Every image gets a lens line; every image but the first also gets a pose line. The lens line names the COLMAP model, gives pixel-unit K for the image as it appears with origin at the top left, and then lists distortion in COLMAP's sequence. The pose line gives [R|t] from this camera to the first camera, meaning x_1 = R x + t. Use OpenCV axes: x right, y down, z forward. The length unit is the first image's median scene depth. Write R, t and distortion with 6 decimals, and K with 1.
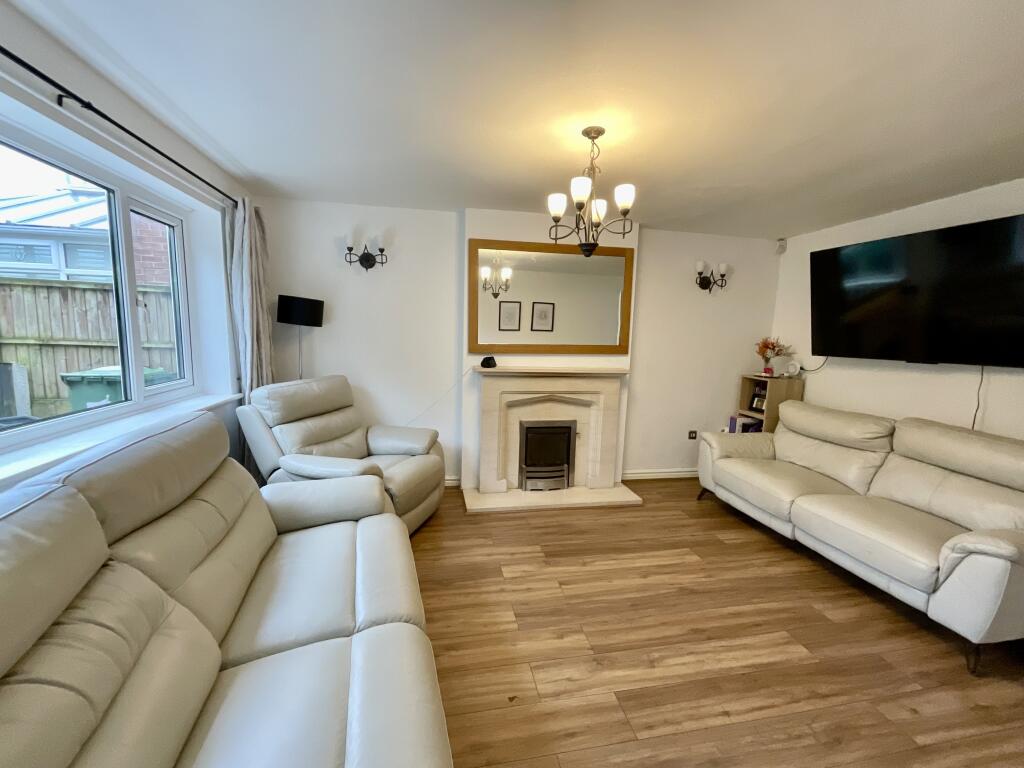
lens RADIAL K [[415.0, 0, 509.8], [0, 415.0, 382.9], [0, 0, 1]] dist [0.000645, -0.001350]
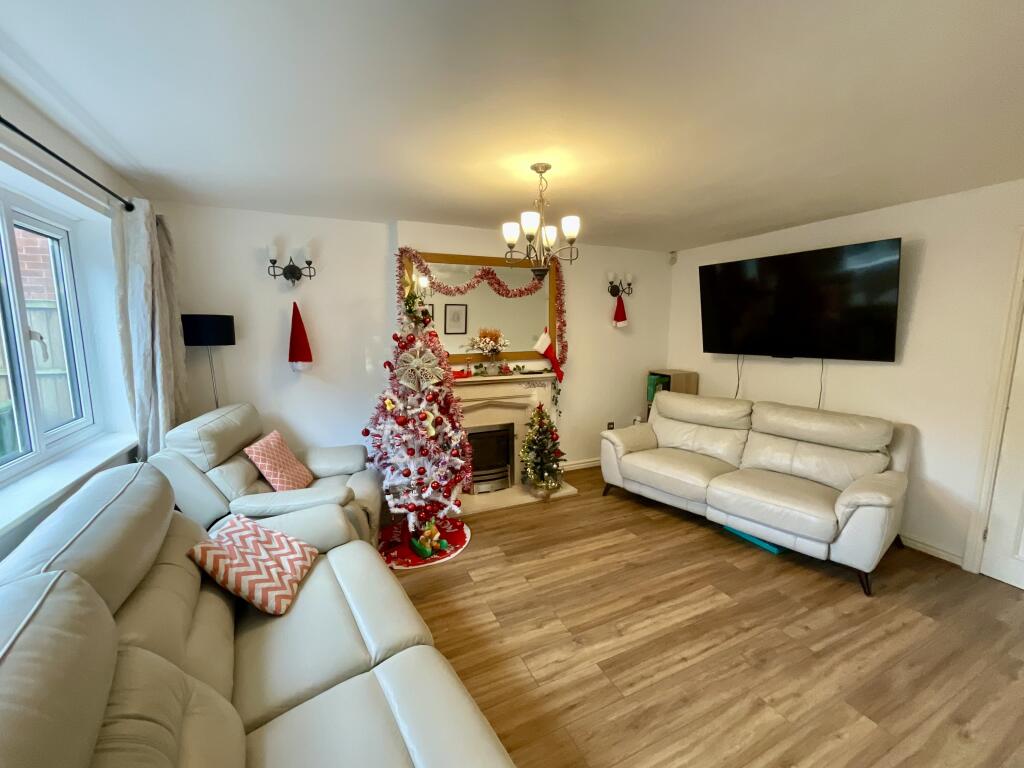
lens RADIAL K [[415.0, 0, 511.0], [0, 415.0, 385.6], [0, 0, 1]] dist [0.000645, -0.001350]
pose [[0.969098, -0.063165, 0.238452, -0.155112], [0.058697, 0.997942, 0.025800, -0.055097], [-0.239591, -0.011007, 0.970812, -0.045130]]
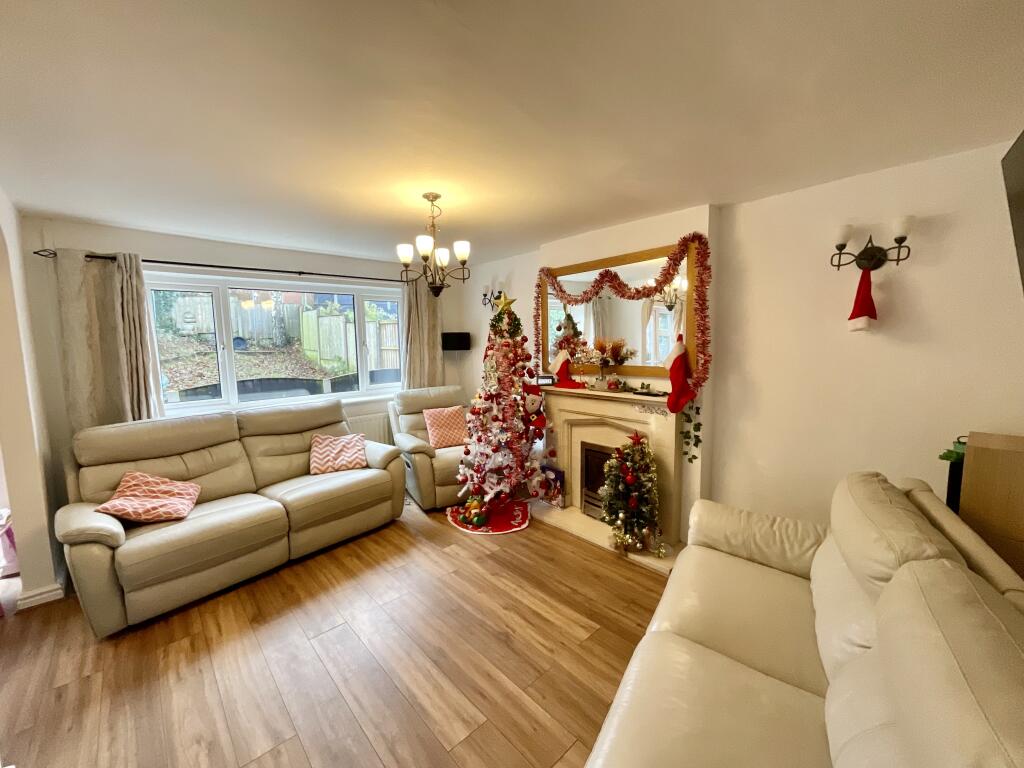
lens RADIAL K [[415.0, 0, 508.6], [0, 415.0, 380.3], [0, 0, 1]] dist [0.000645, -0.001350]
pose [[0.513558, 0.039736, -0.857134, 1.253968], [-0.075563, 0.997141, 0.000952, -0.067750], [0.854721, 0.064279, 0.515092, 0.526616]]
